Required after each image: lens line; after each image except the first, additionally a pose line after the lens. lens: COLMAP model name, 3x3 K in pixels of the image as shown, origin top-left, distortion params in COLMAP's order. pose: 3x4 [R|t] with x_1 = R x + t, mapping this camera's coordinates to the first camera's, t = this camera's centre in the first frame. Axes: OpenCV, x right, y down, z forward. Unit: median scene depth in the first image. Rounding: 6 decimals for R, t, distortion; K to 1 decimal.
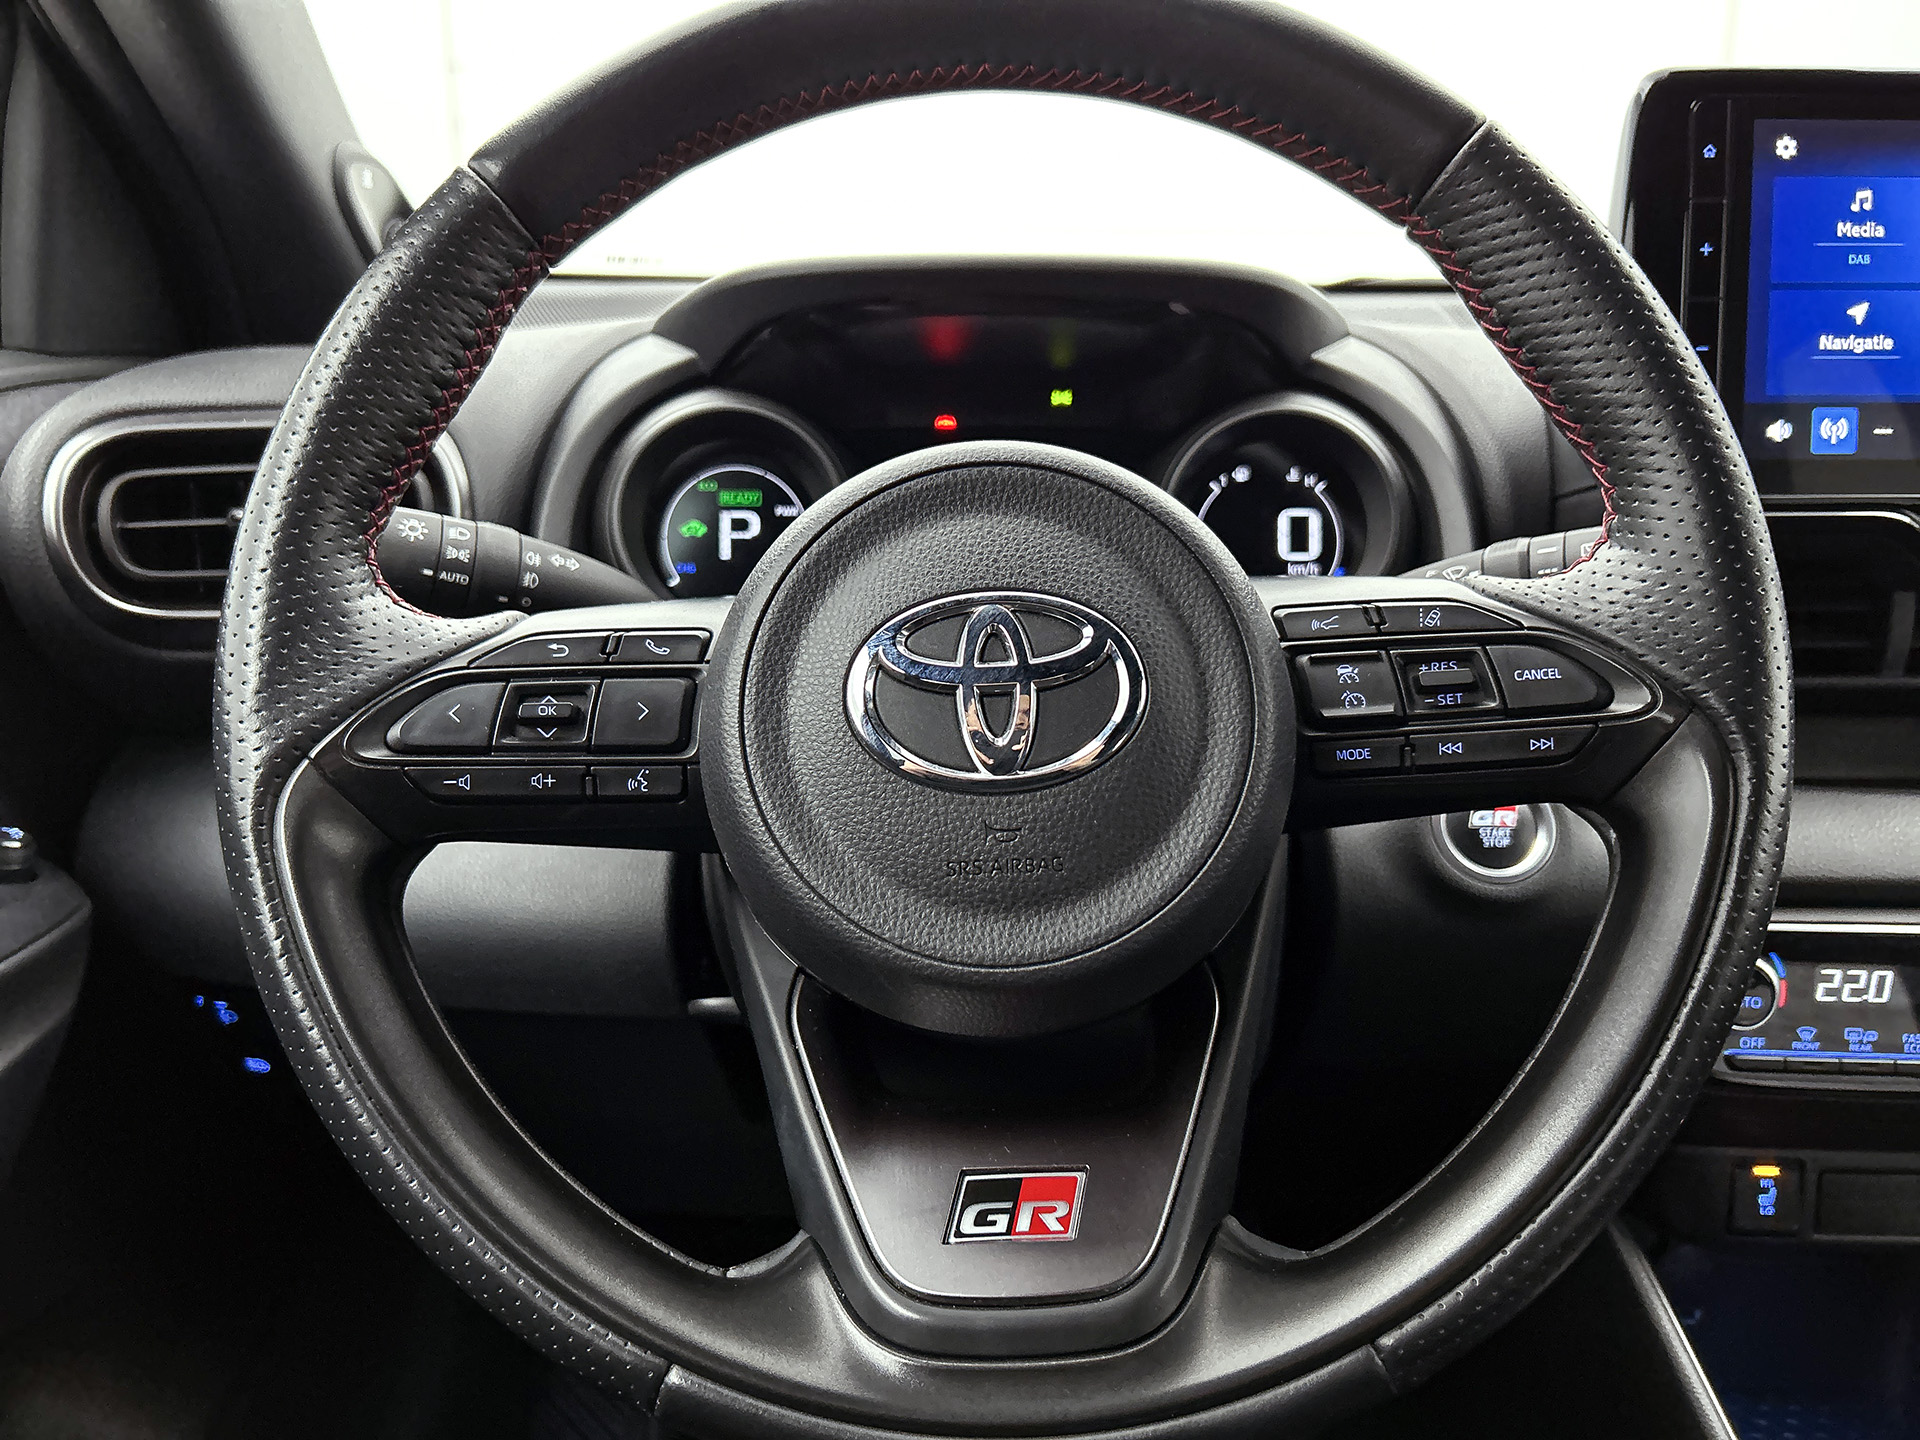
lens RADIAL K [[1477.2, 0, 957.4], [0, 1477.2, 713.7], [0, 0, 1]] dist [0.040833, -0.040816]
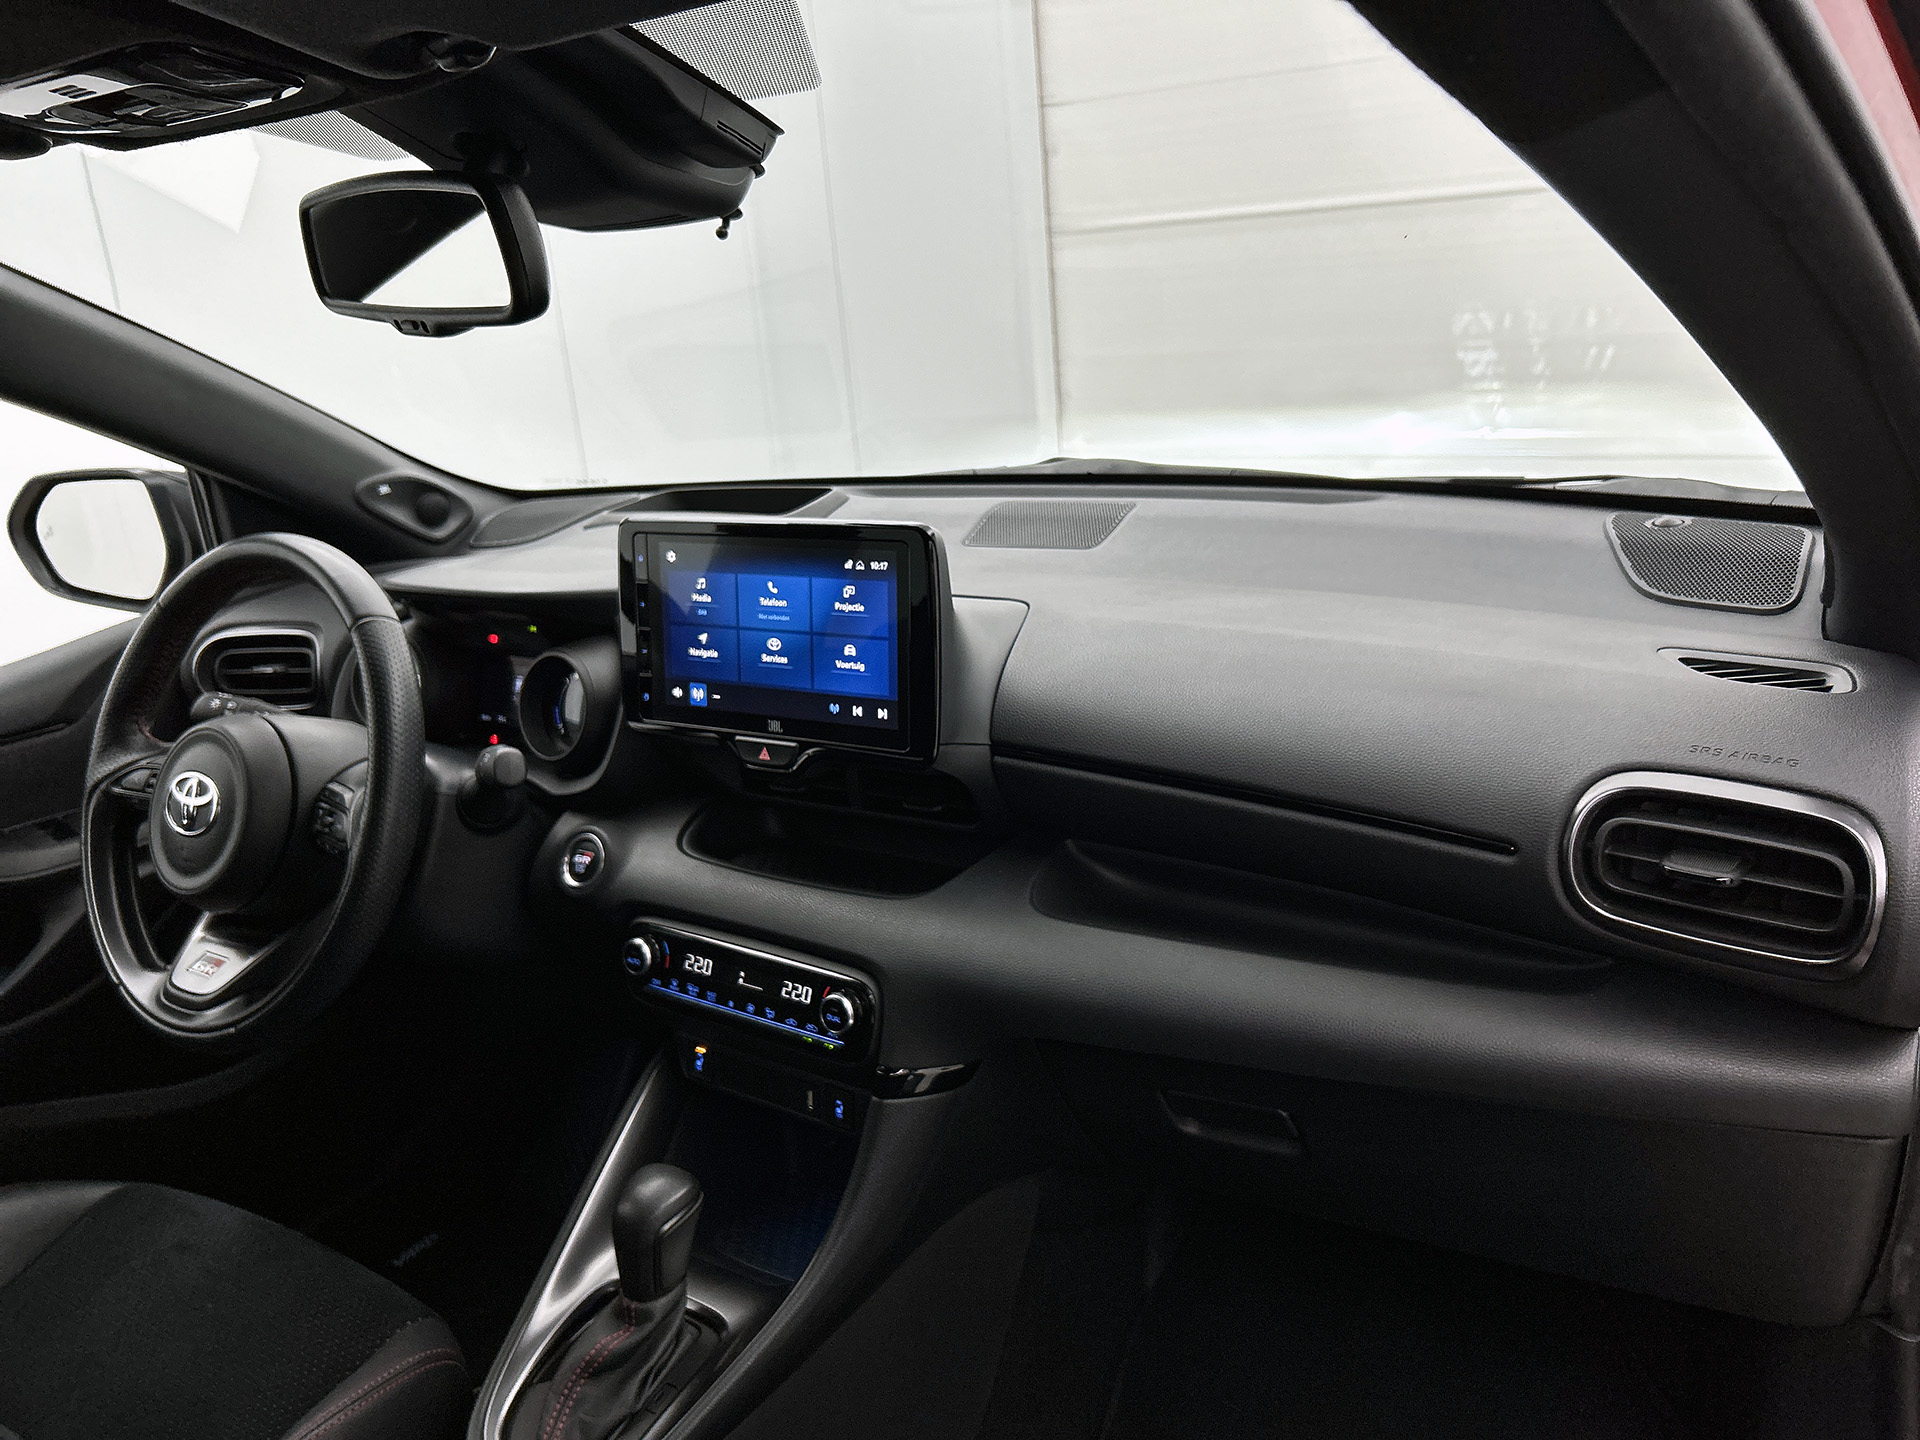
lens RADIAL K [[1477.2, 0, 964.4], [0, 1477.2, 669.6], [0, 0, 1]] dist [0.040833, -0.040816]
pose [[0.837330, 0.075317, -0.541484, 2.806254], [-0.037459, 0.996041, 0.080619, -0.566131], [0.545413, -0.047221, 0.836836, -0.687038]]
